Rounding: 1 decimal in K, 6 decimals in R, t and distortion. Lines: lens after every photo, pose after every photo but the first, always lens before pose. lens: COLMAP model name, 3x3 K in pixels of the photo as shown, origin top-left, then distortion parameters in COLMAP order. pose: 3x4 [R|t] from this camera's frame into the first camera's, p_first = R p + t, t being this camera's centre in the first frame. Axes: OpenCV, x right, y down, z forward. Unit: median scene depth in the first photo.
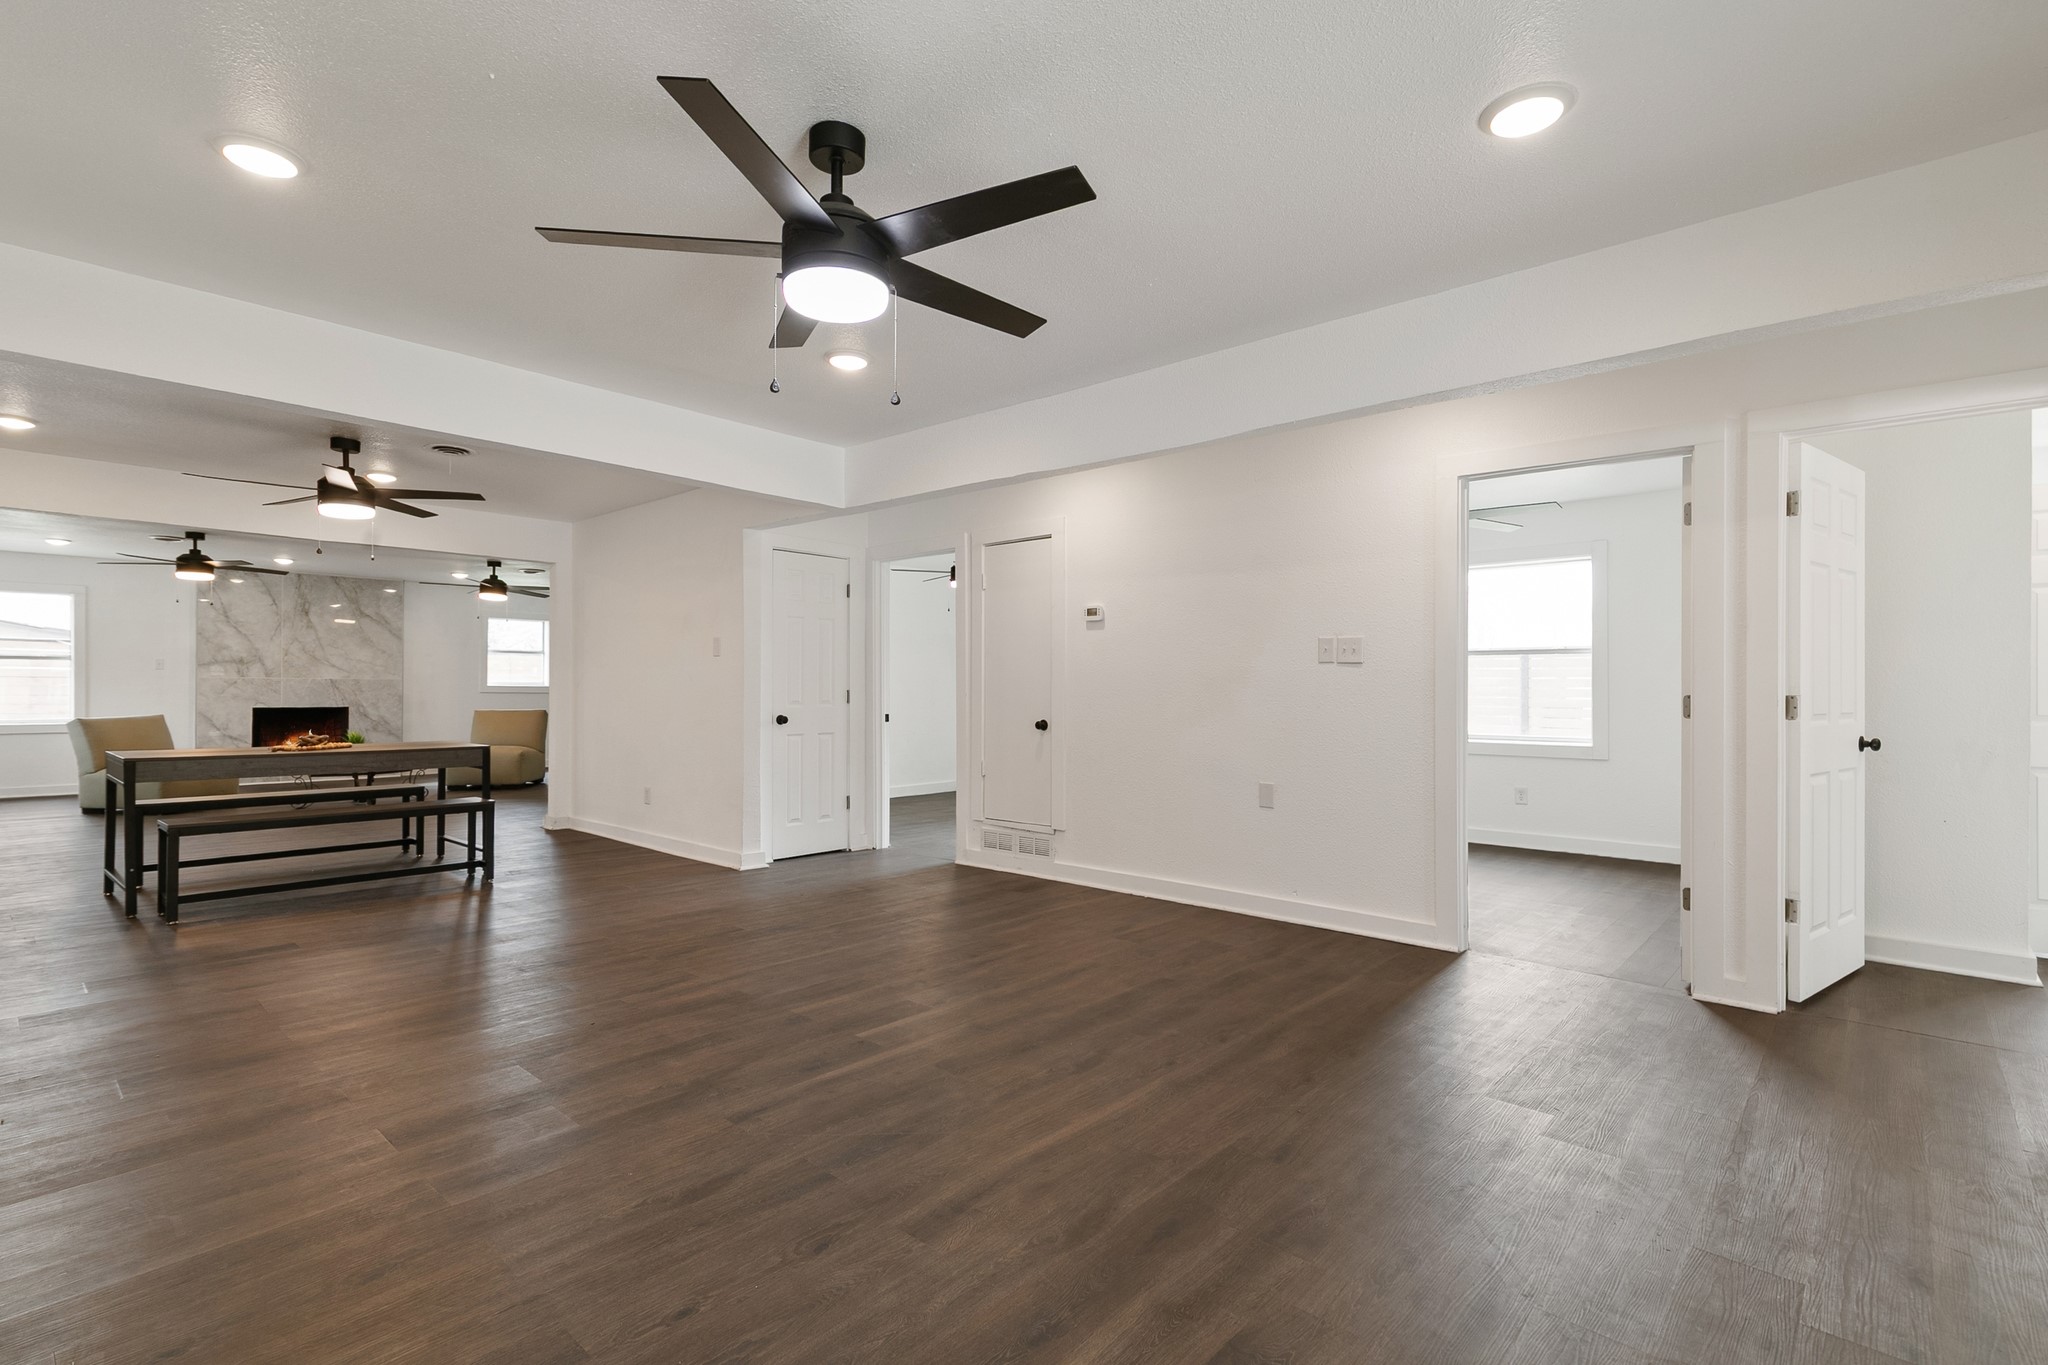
lens RADIAL K [[962.1, 0, 1016.6], [0, 962.1, 684.2], [0, 0, 1]] dist [0.010583, -0.001249]
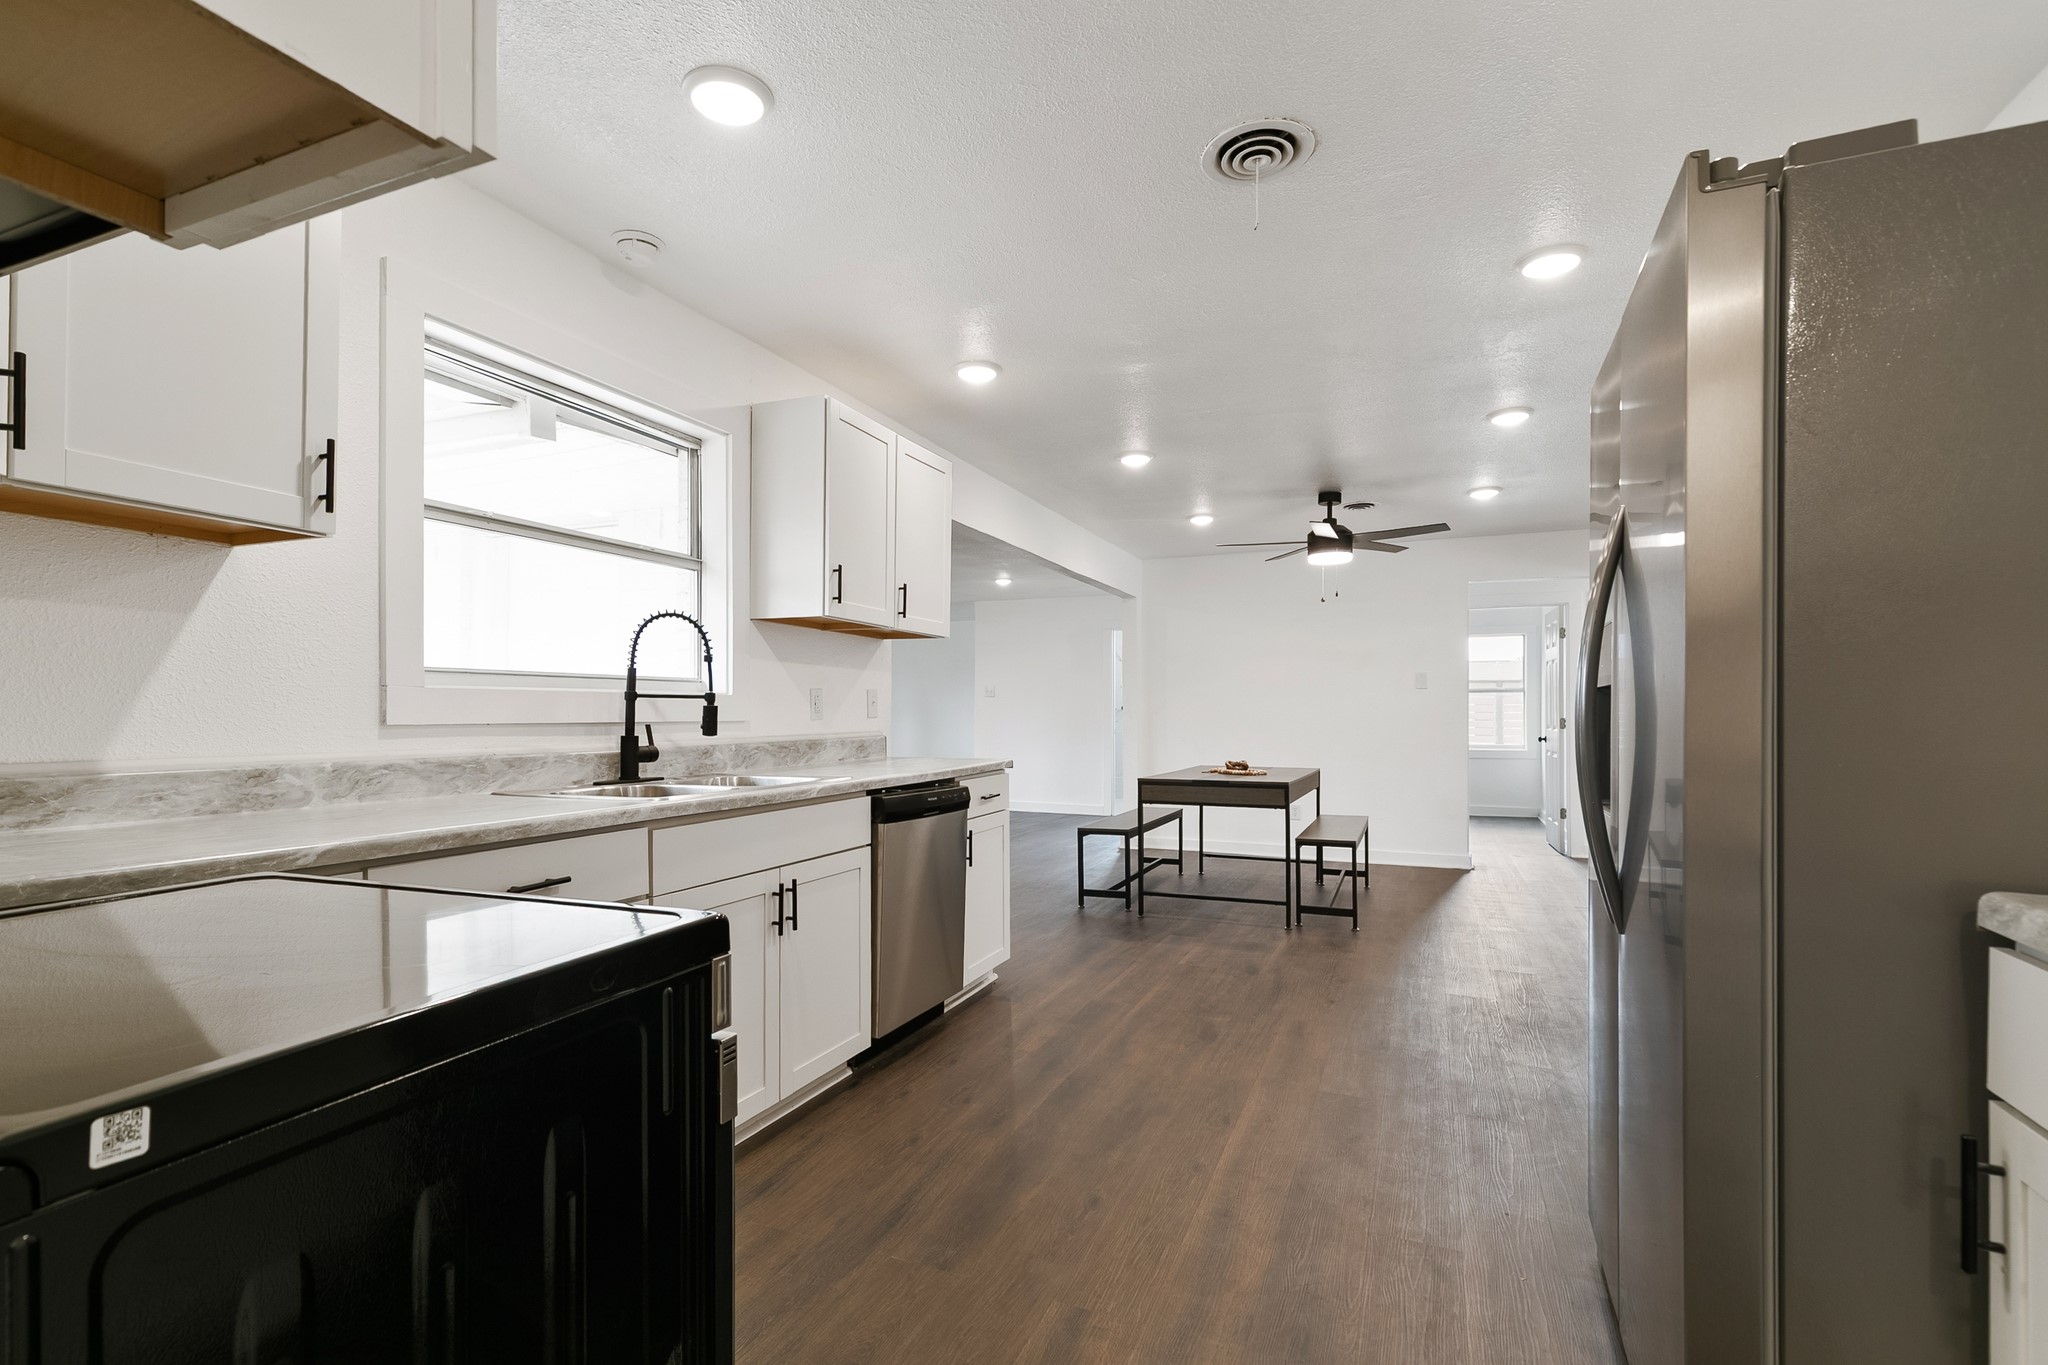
lens RADIAL K [[955.1, 0, 1006.8], [0, 955.1, 682.9], [0, 0, 1]] dist [0.011078, -0.002191]
pose [[0.947108, 0.011251, 0.320718, -0.698163], [-0.002076, 0.999579, -0.028937, -0.000941], [-0.320908, 0.026740, 0.946733, 0.040191]]
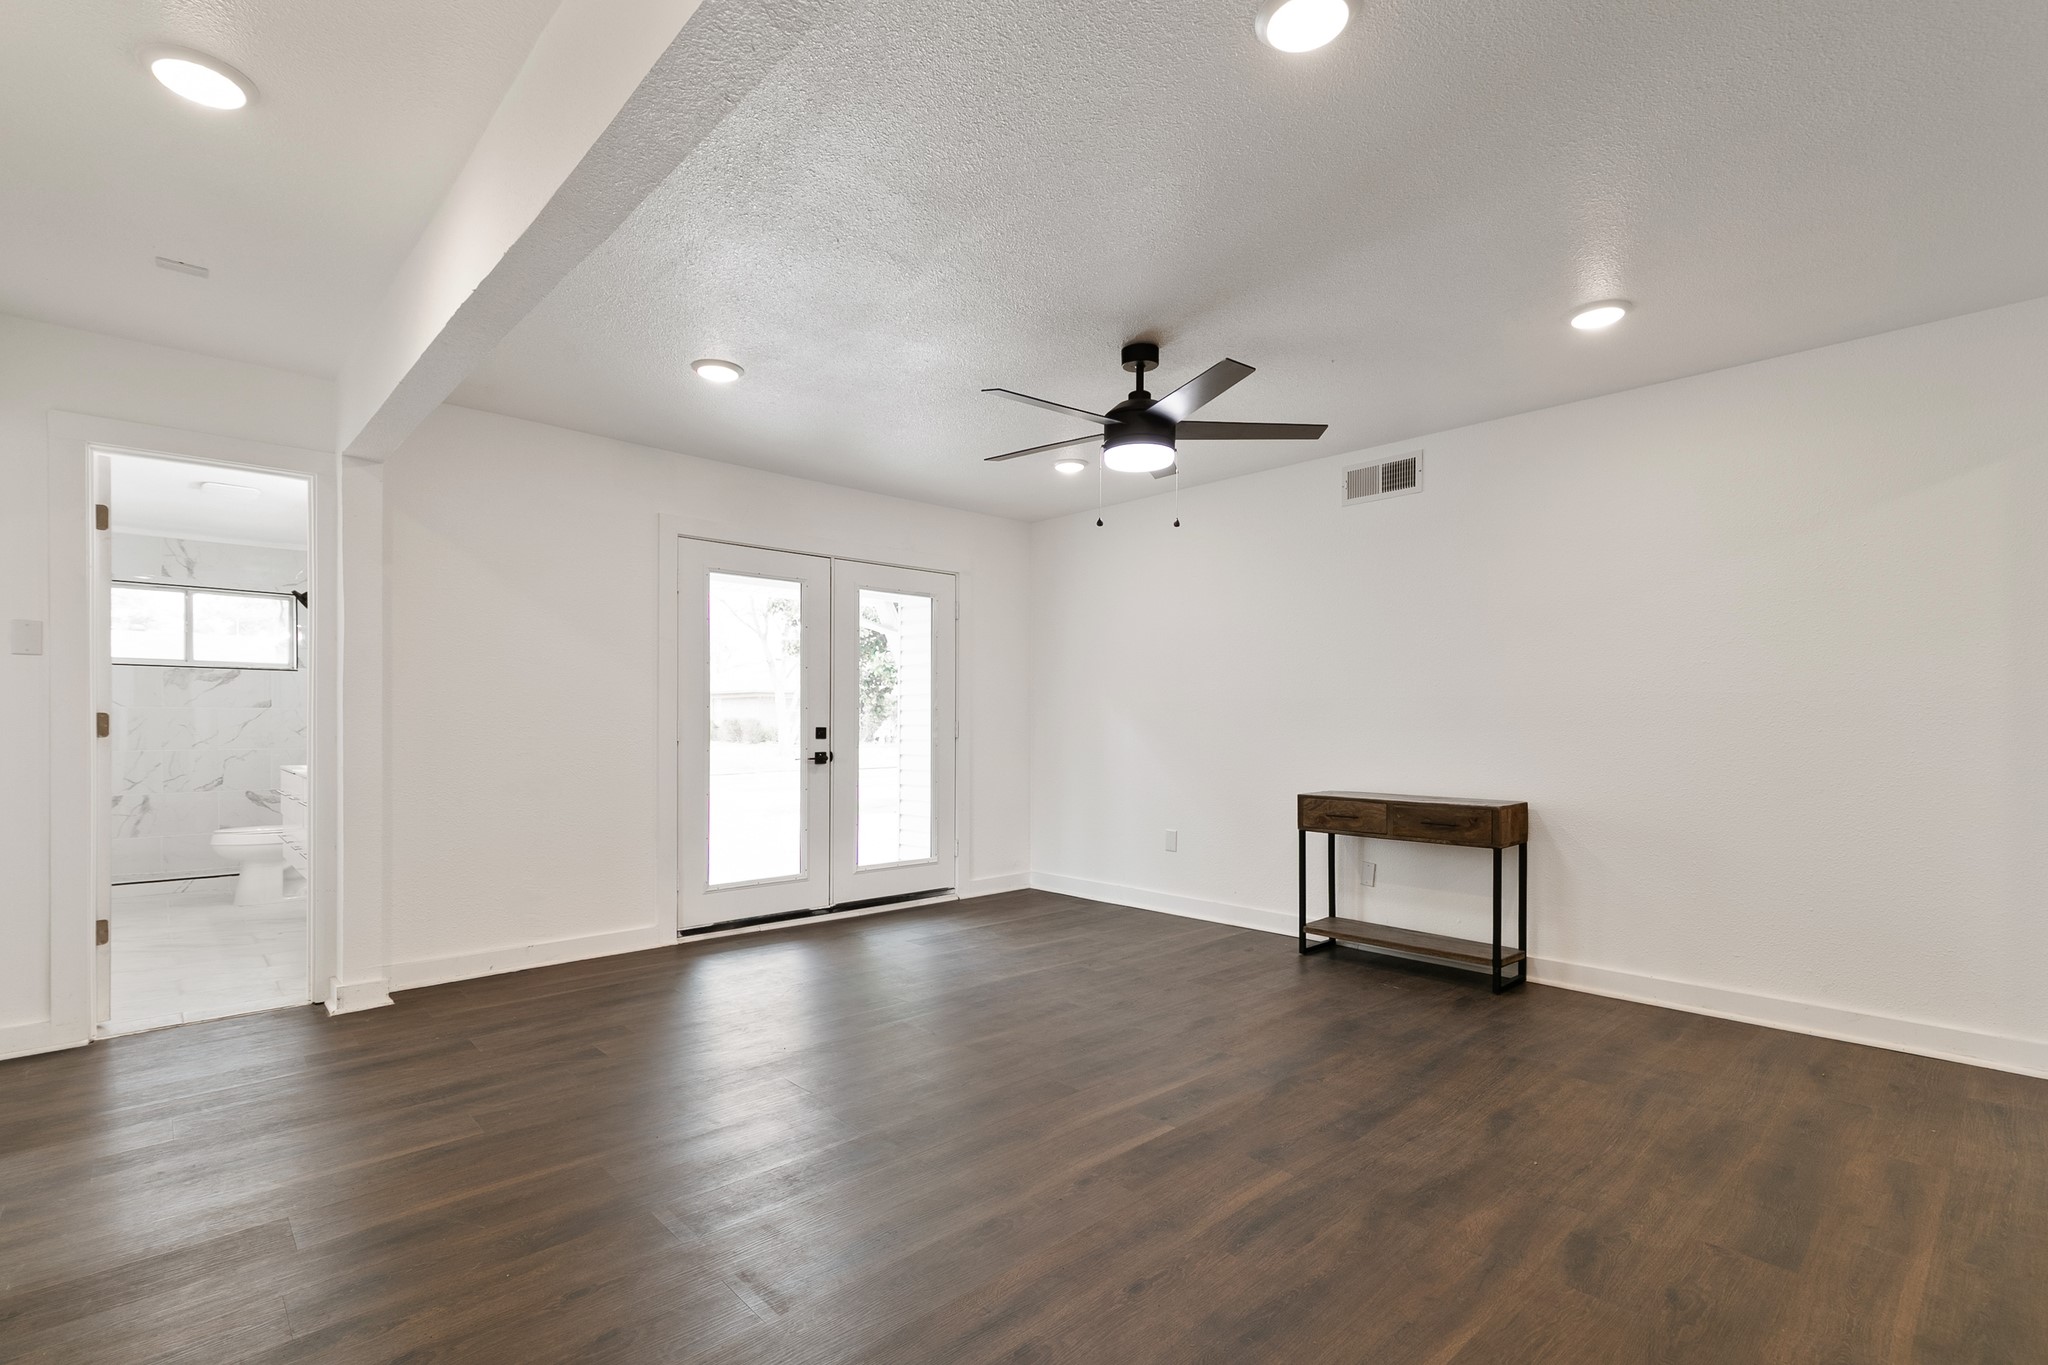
lens RADIAL K [[940.9, 0, 1019.1], [0, 940.9, 709.4], [0, 0, 1]] dist [0.012057, -0.000328]
pose [[-0.996374, -0.010331, 0.084450, -0.029427], [-0.011282, 0.999878, -0.010795, 0.002135], [-0.084328, -0.011708, -0.996369, 0.561236]]
